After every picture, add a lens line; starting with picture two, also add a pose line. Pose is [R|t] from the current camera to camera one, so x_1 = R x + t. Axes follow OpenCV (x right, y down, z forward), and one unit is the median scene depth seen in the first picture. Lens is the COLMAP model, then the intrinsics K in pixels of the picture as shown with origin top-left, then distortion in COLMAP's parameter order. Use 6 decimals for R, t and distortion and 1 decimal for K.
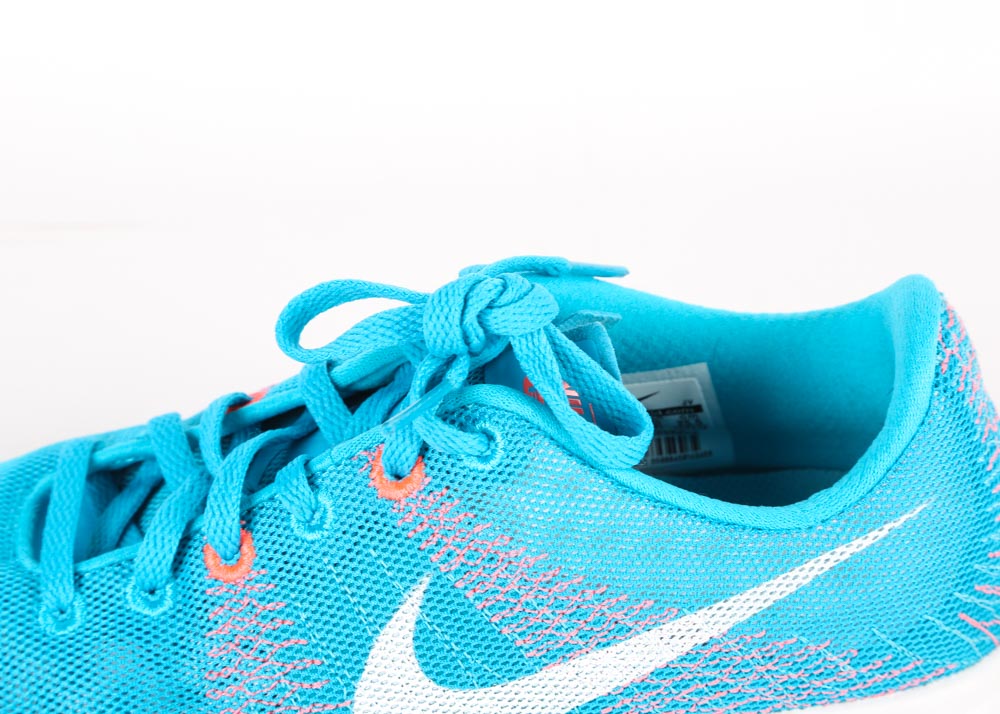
lens RADIAL K [[2572.5, 0, 491.7], [0, 2572.5, 358.1], [0, 0, 1]] dist [0.208620, 0.000000]
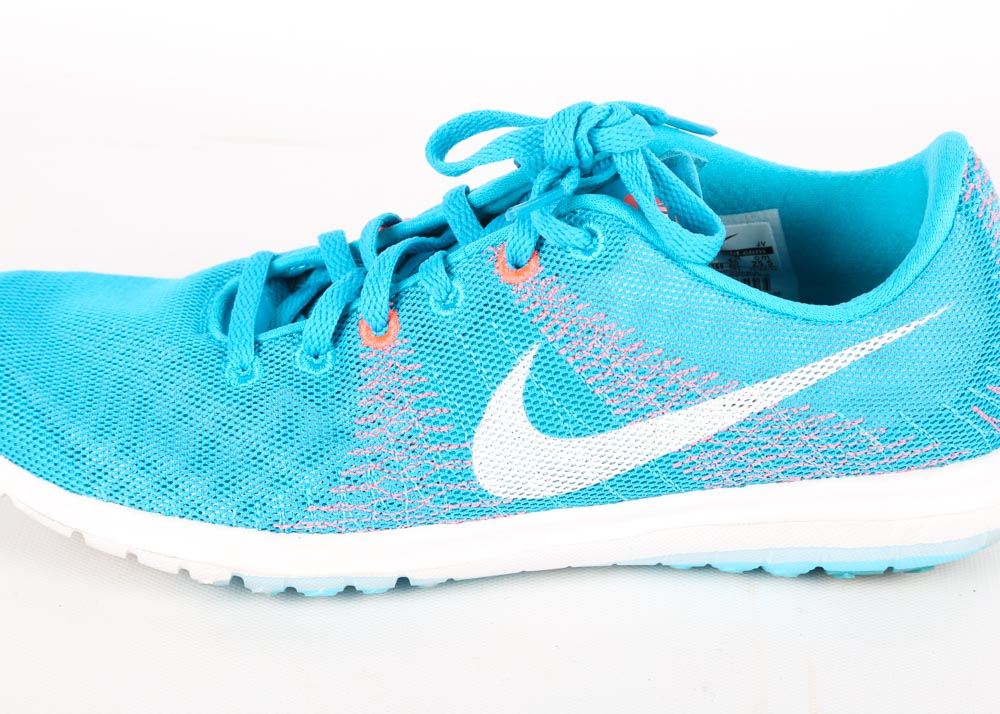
lens RADIAL K [[2572.5, 0, 483.9], [0, 2572.5, 381.8], [0, 0, 1]] dist [0.208620, 0.000000]
pose [[0.996958, 0.049387, -0.060300, 0.024772], [-0.052311, 0.997481, -0.047905, 0.160547], [0.057782, 0.050913, 0.997030, -0.232588]]
